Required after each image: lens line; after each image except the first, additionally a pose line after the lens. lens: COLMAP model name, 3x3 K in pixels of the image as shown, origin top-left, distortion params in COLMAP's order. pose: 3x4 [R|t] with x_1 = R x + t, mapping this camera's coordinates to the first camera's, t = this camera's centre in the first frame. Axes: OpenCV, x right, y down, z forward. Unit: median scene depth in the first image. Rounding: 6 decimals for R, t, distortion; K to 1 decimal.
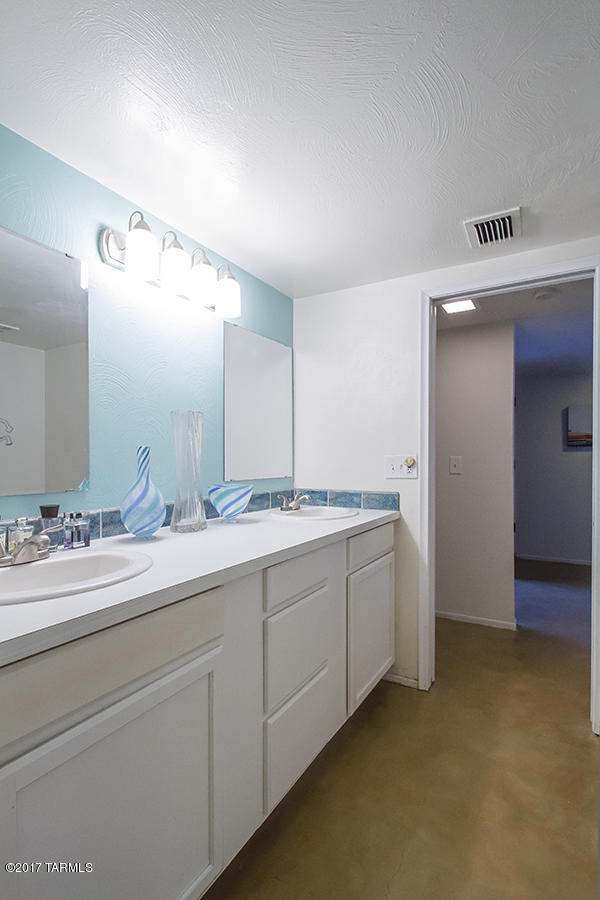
lens RADIAL K [[436.5, 0, 320.5], [0, 436.5, 451.7], [0, 0, 1]] dist [0.006137, -0.007372]
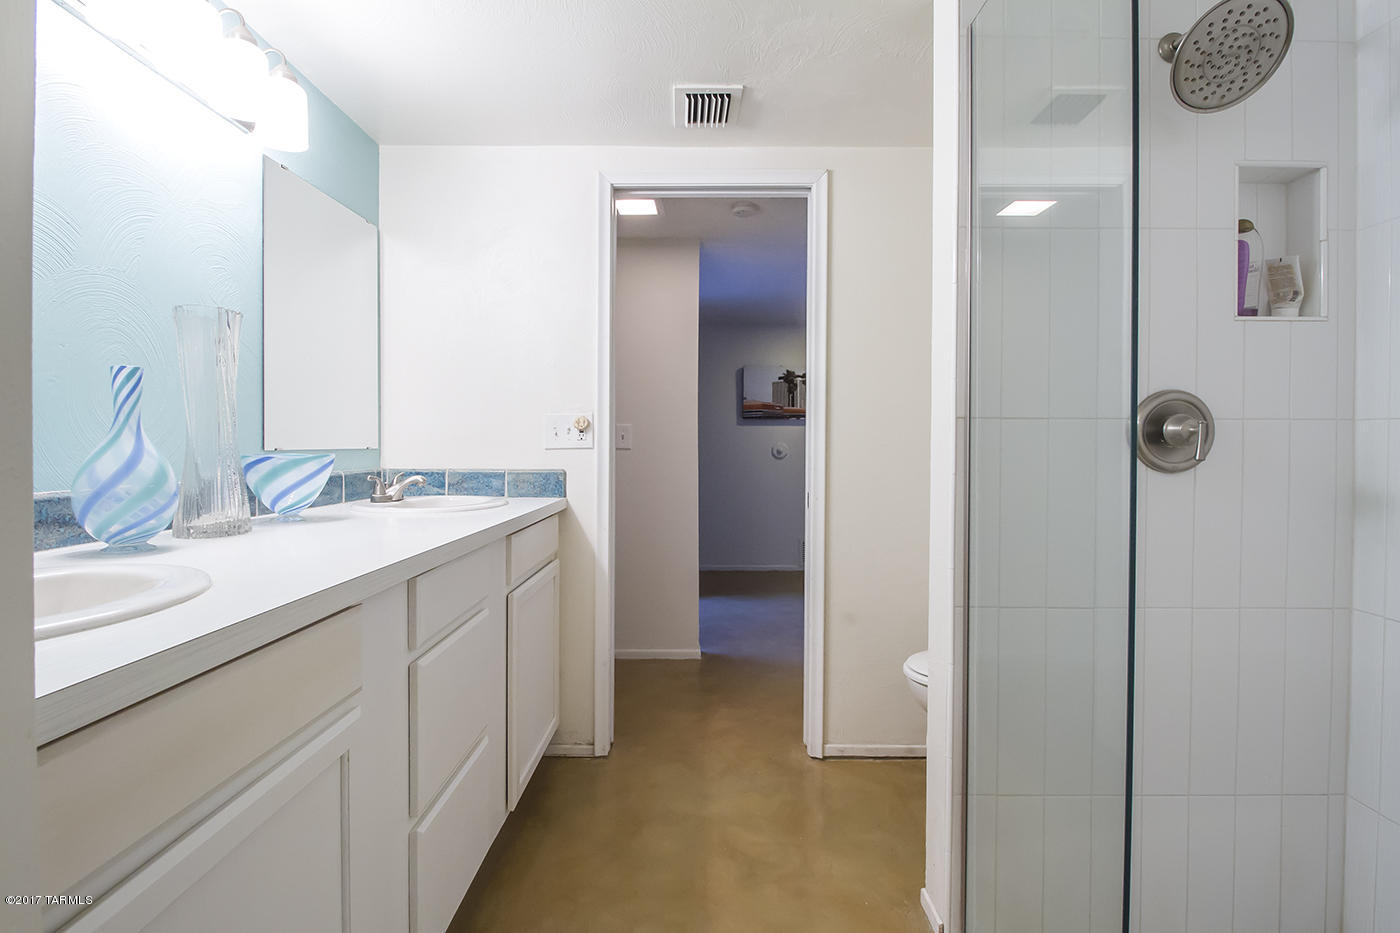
lens RADIAL K [[678.9, 0, 700.8], [0, 678.9, 442.3], [0, 0, 1]] dist [0.006137, -0.007372]
pose [[0.874537, 0.004905, 0.484935, -0.158490], [-0.008978, 0.999941, 0.006077, 0.048672], [-0.484876, -0.009668, 0.874529, -0.003614]]
